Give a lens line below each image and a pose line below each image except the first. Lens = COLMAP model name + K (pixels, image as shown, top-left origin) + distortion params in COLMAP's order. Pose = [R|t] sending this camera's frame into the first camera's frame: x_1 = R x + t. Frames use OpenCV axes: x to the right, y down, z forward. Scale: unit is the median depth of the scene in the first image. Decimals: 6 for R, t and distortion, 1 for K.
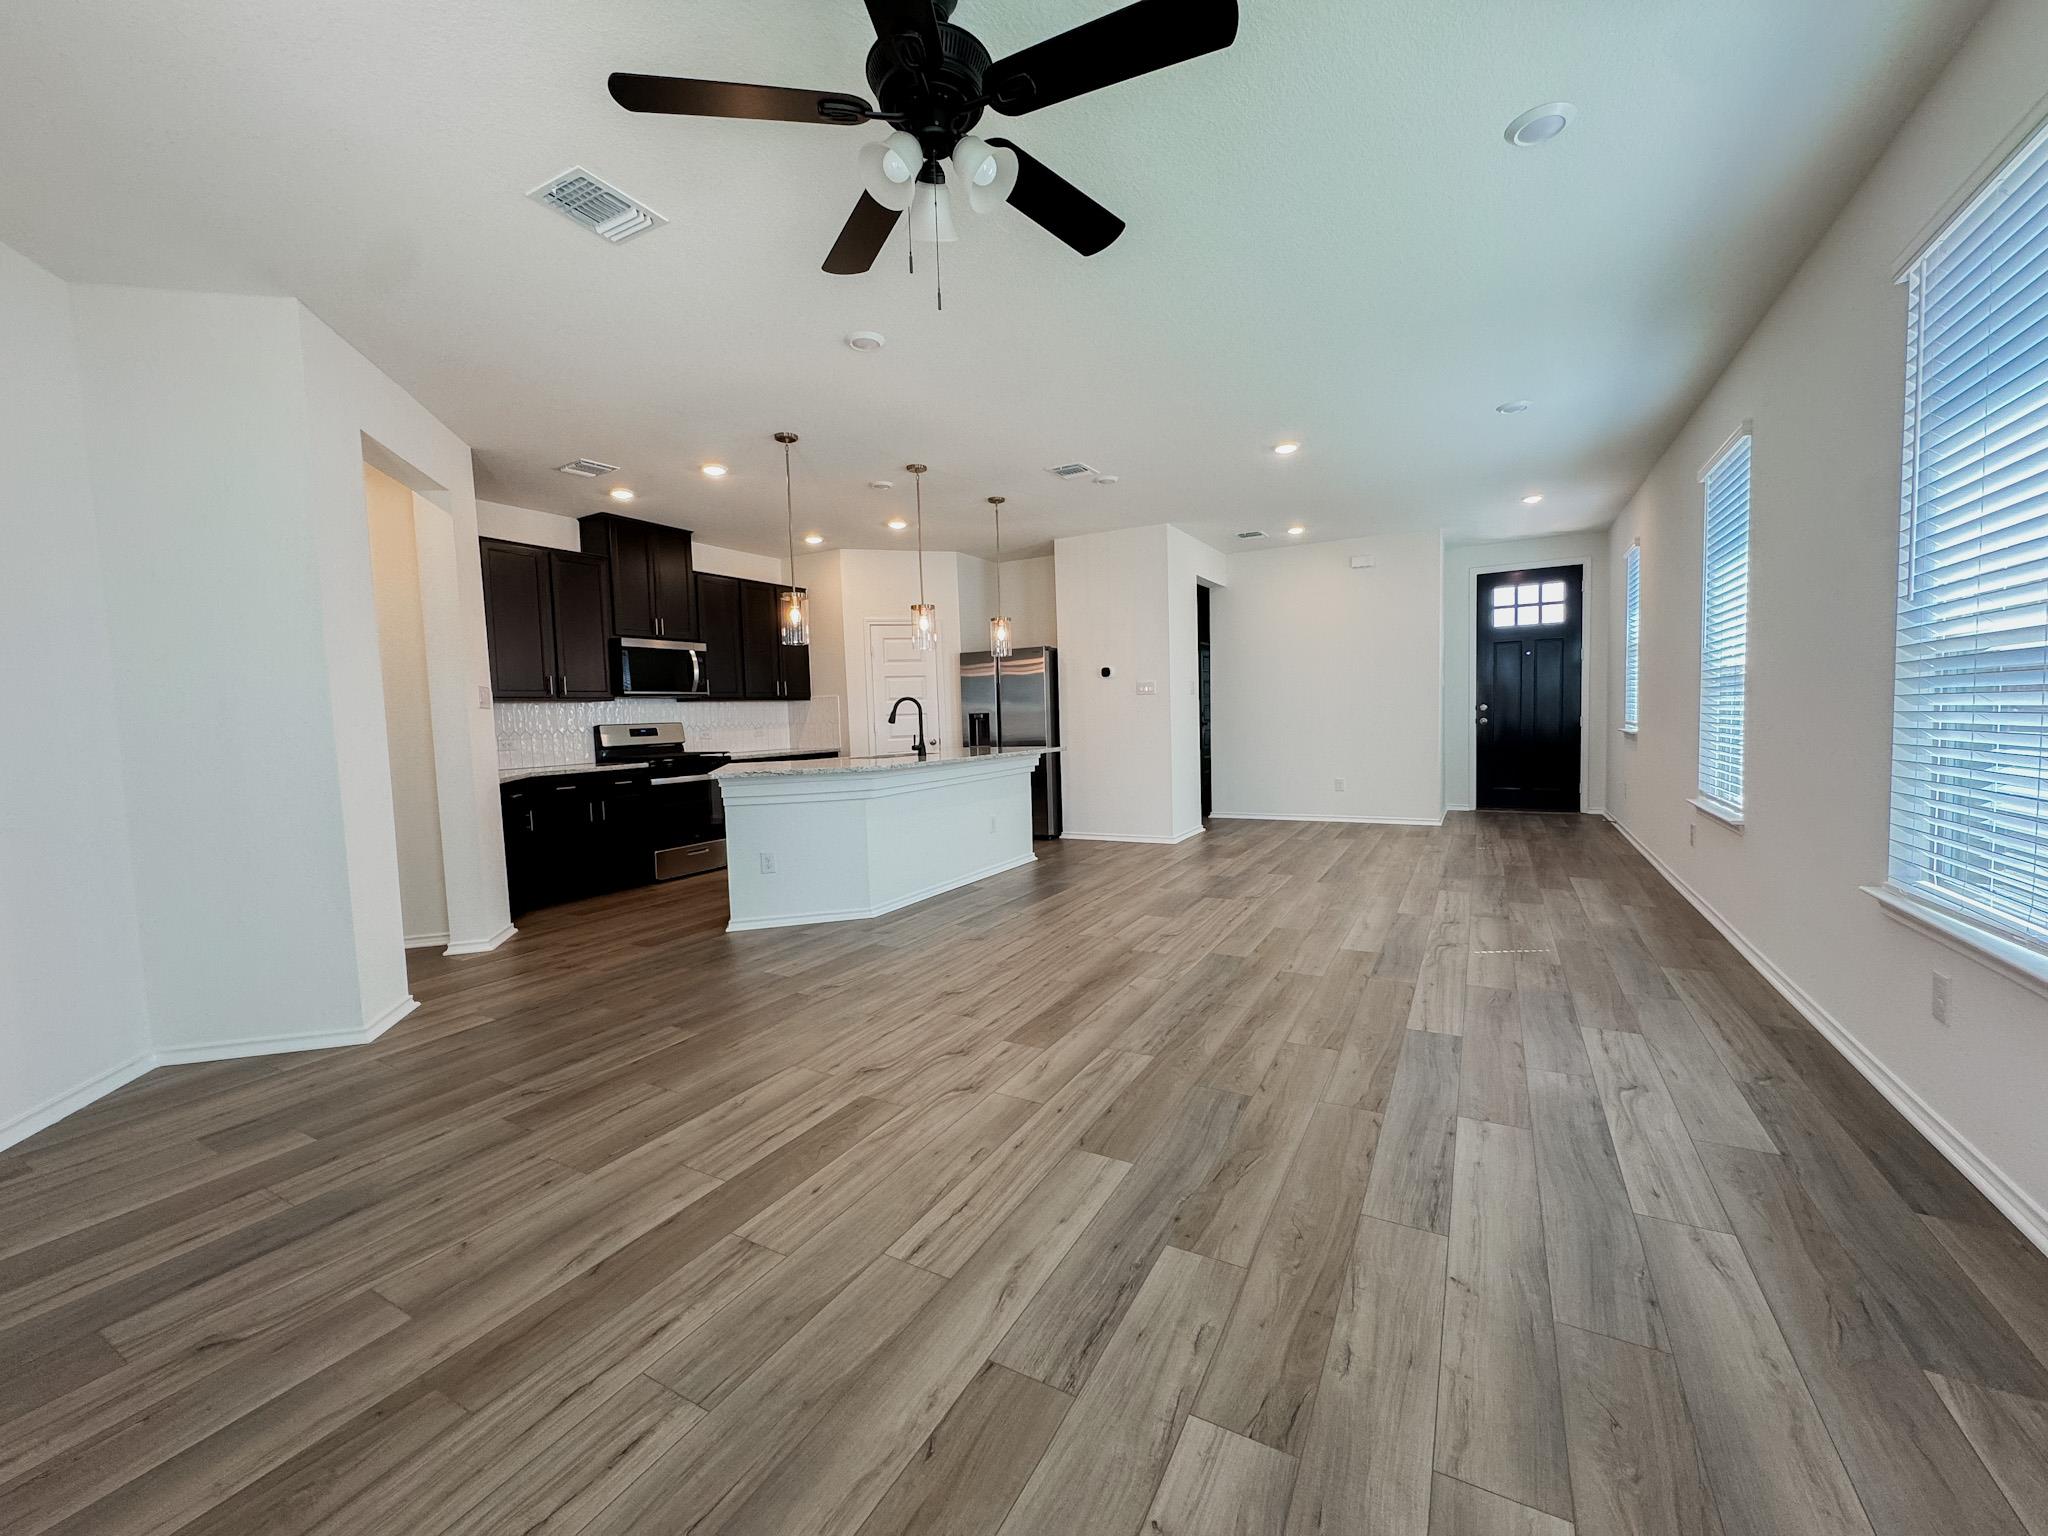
lens RADIAL K [[820.2, 0, 1026.9], [0, 820.2, 763.4], [0, 0, 1]] dist [-0.004313, 0.000640]
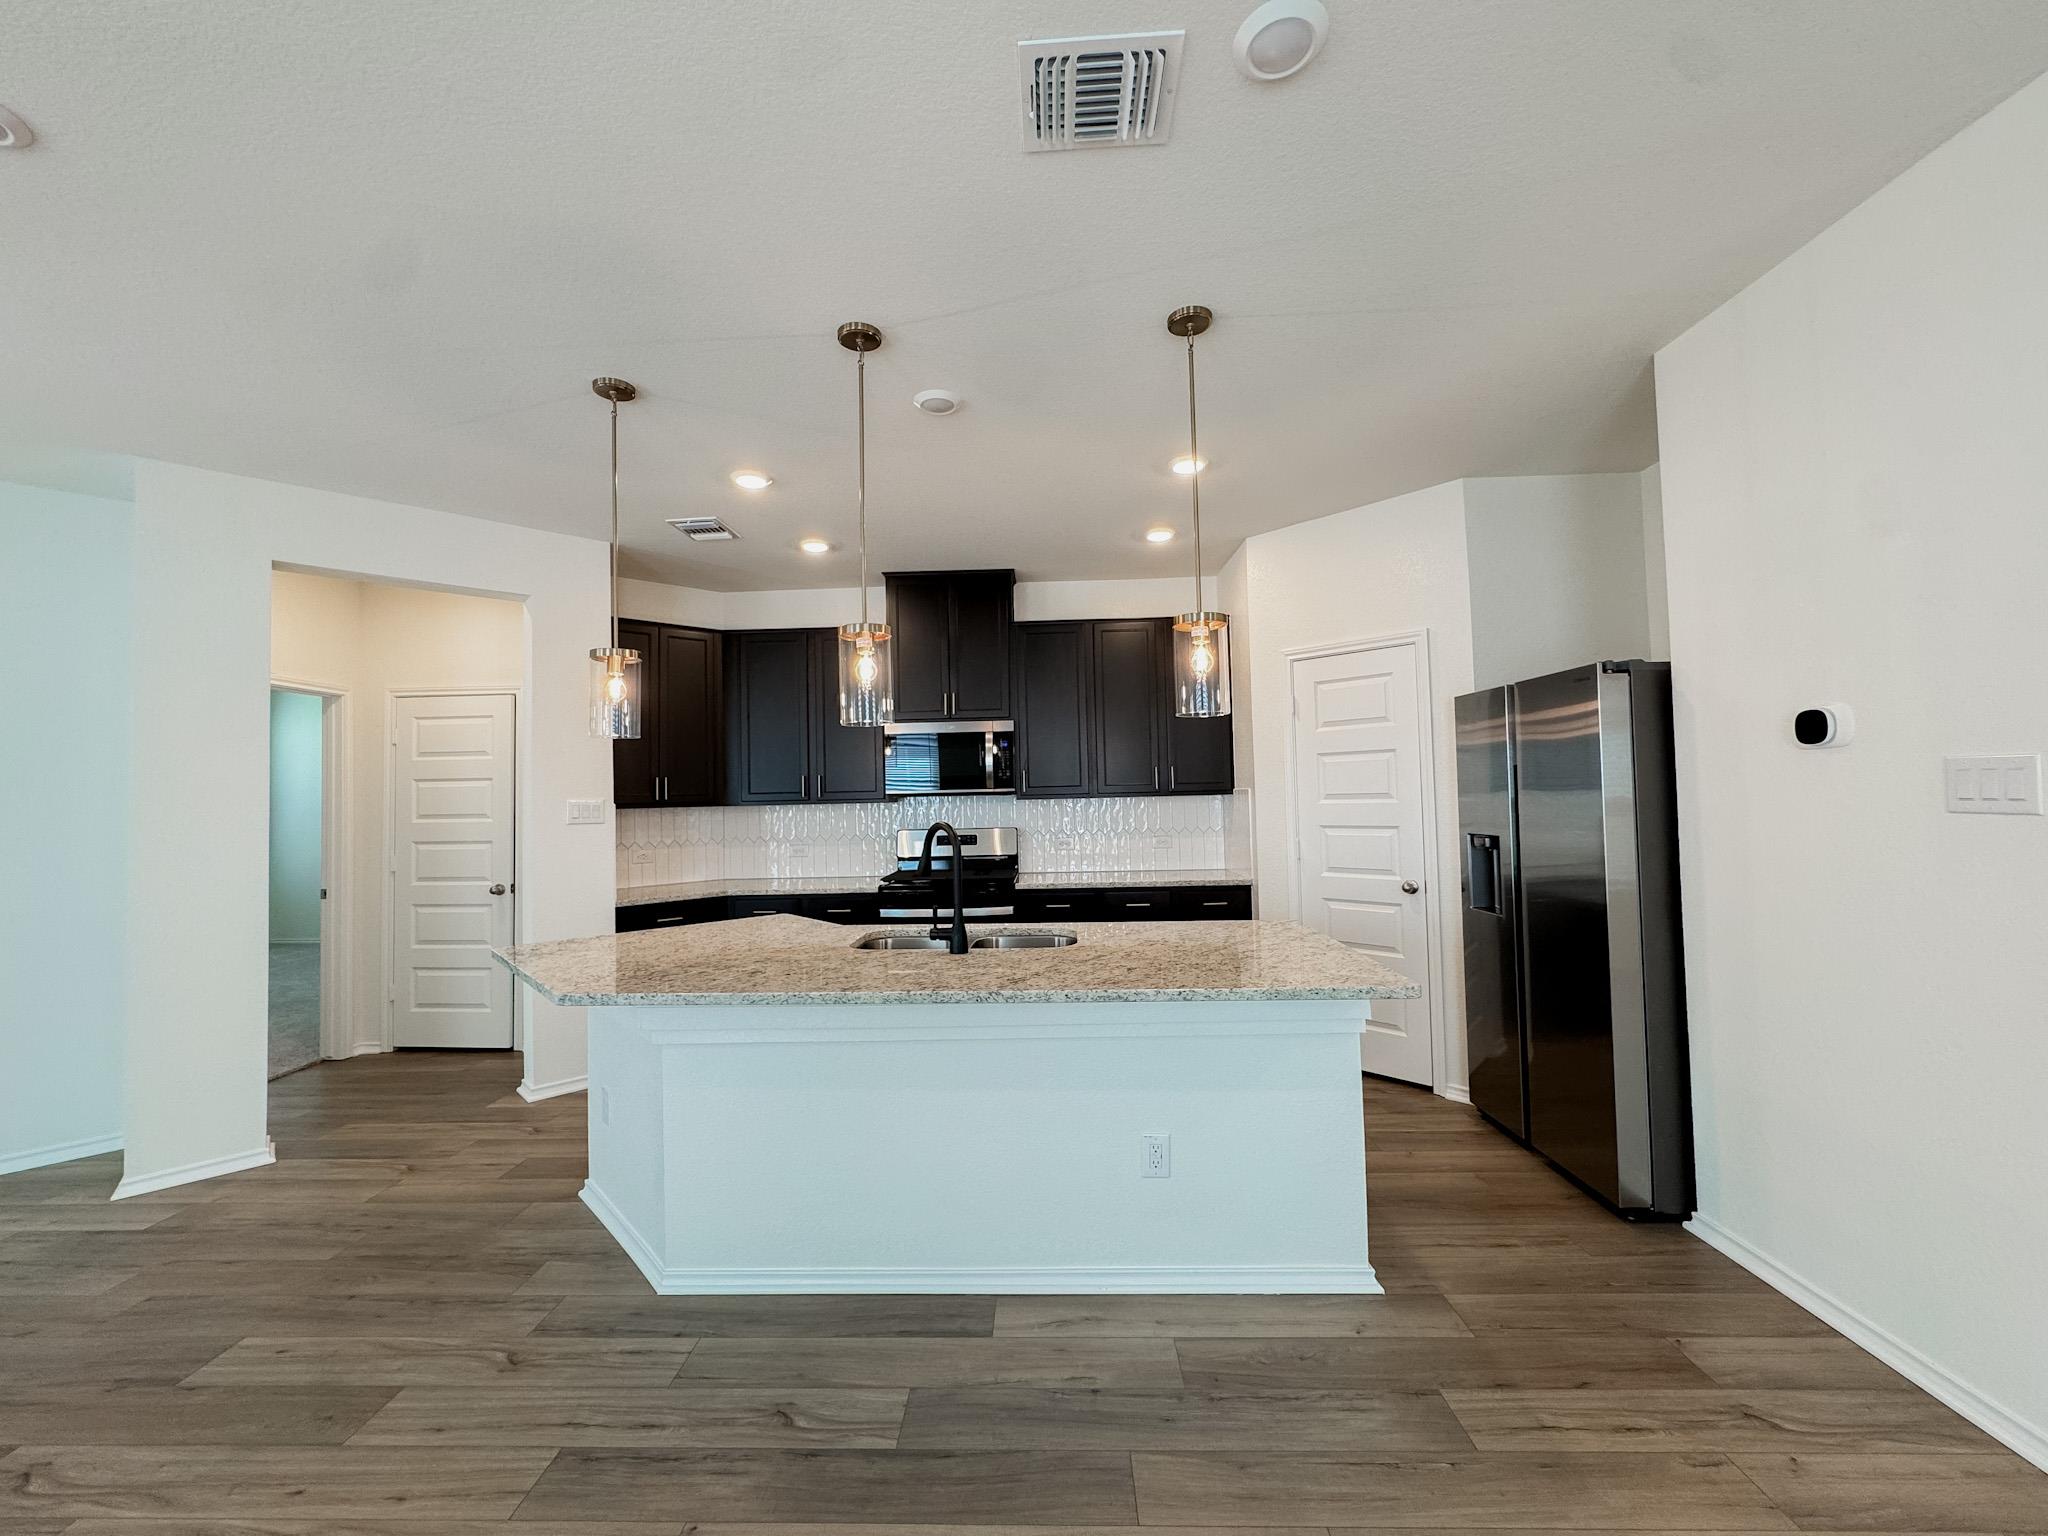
lens RADIAL K [[820.2, 0, 1024.3], [0, 820.2, 769.4], [0, 0, 1]] dist [-0.004313, 0.000640]
pose [[0.460599, -0.006520, -0.887585, 0.415267], [-0.045870, 0.998462, -0.031138, -0.139596], [0.886423, 0.055055, 0.459591, 1.165250]]
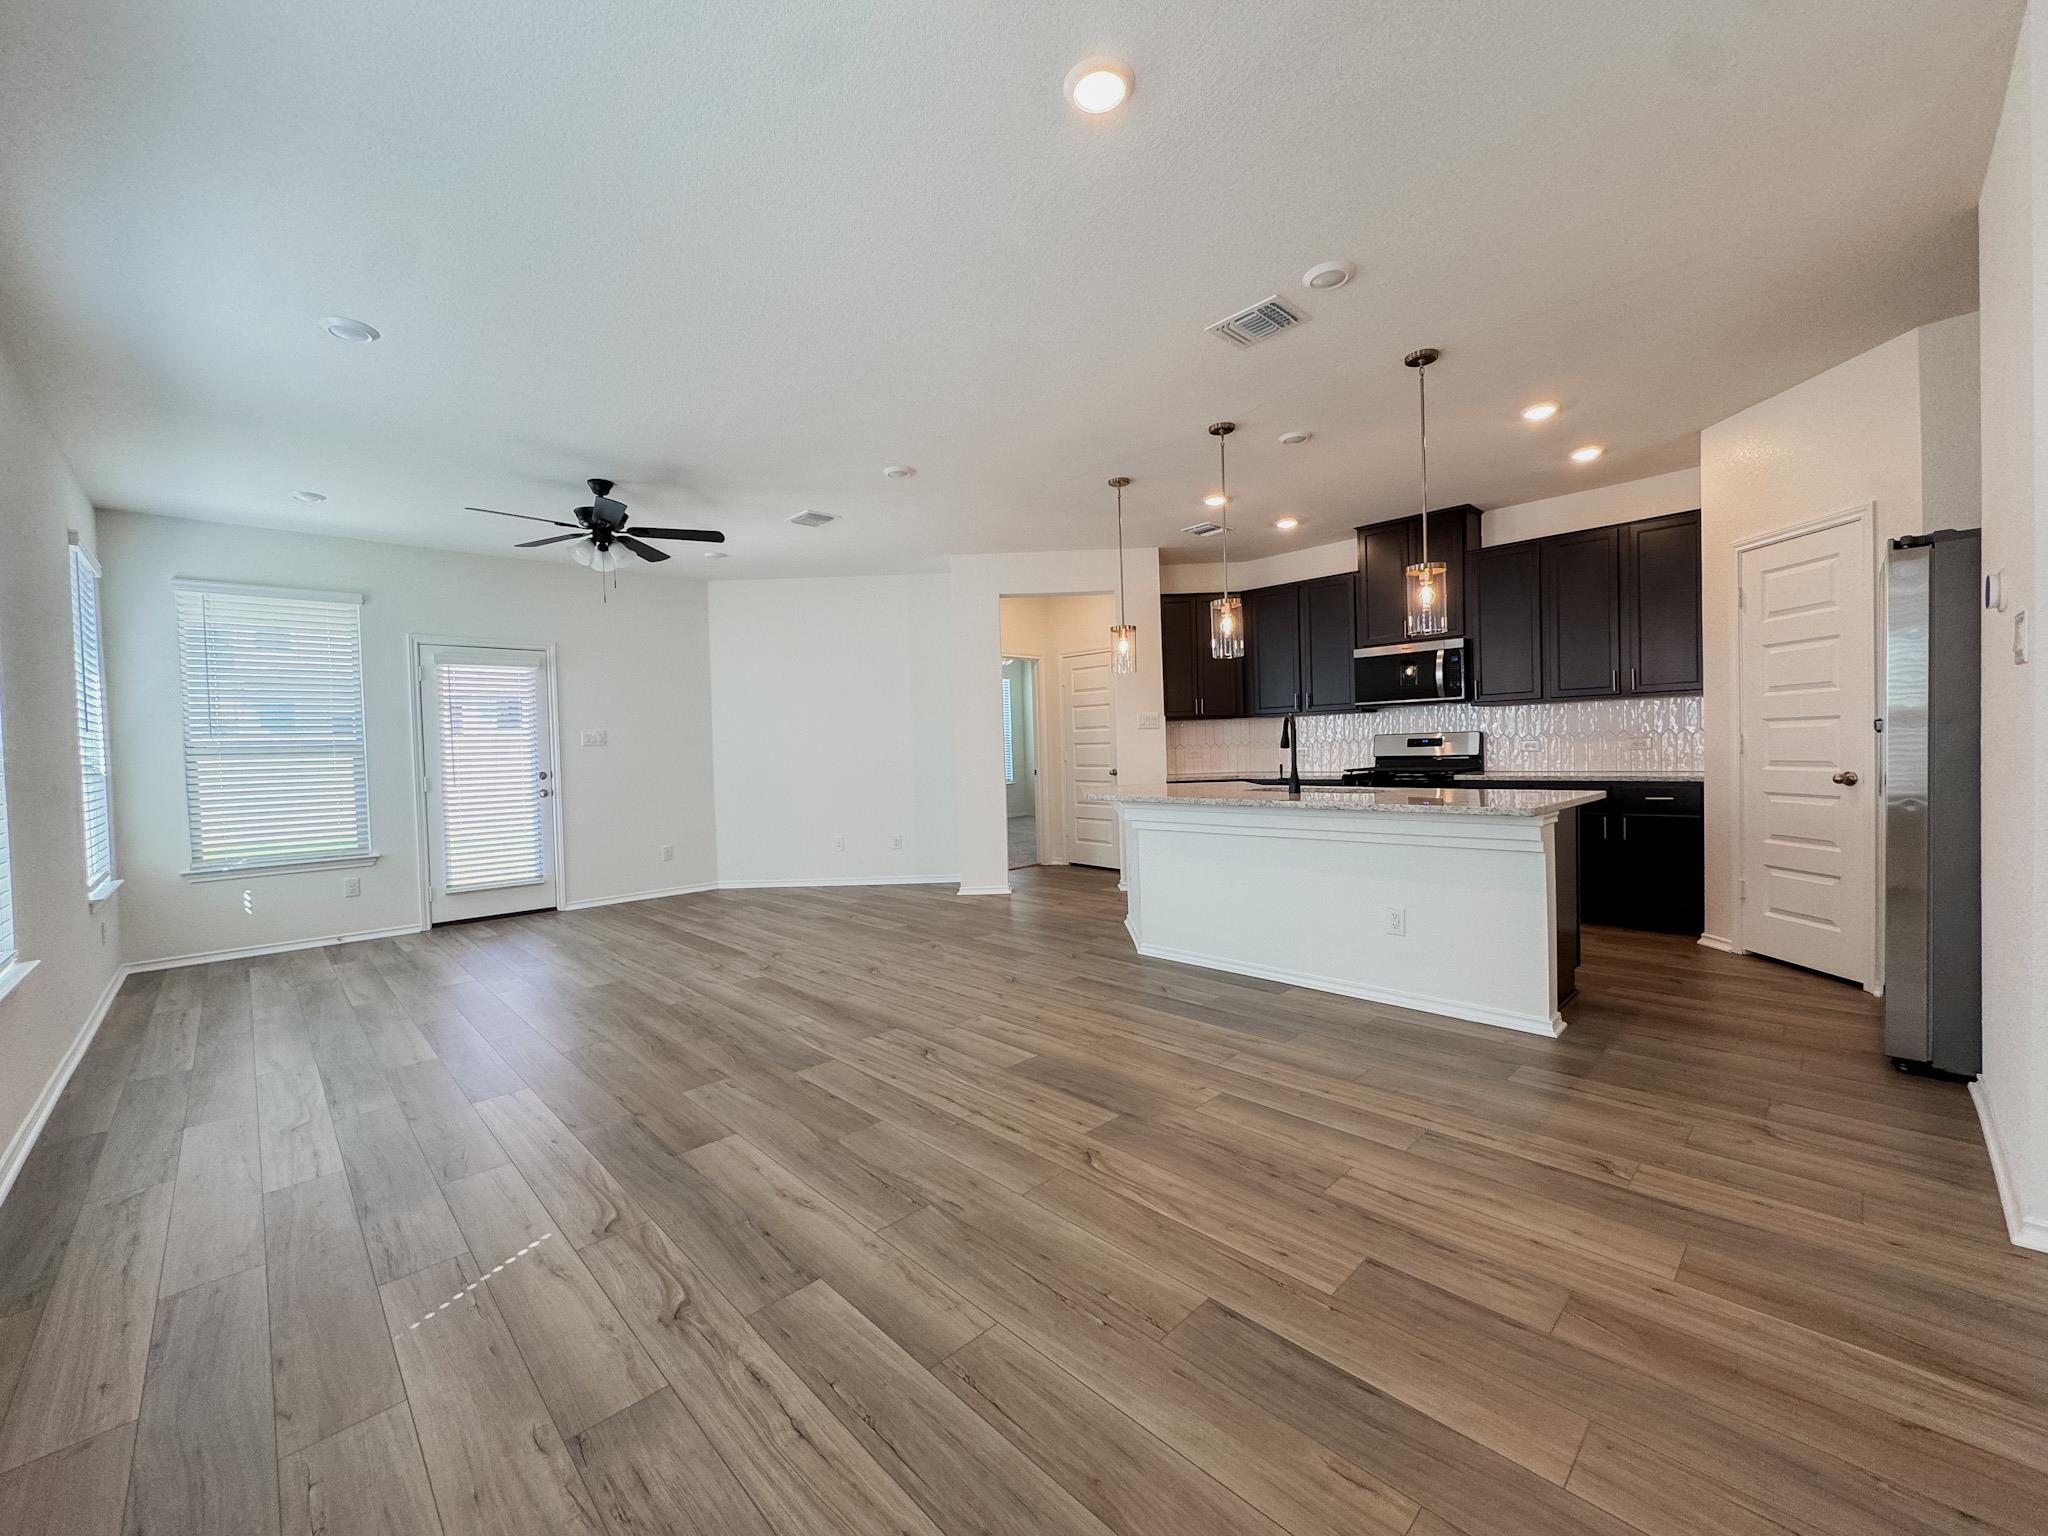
lens RADIAL K [[820.2, 0, 1020.1], [0, 820.2, 768.1], [0, 0, 1]] dist [-0.004313, 0.000640]
pose [[-0.291359, 0.065525, -0.954367, 0.917845], [-0.016496, 0.997159, 0.073499, -0.116303], [0.956471, 0.037157, -0.289451, 1.390800]]
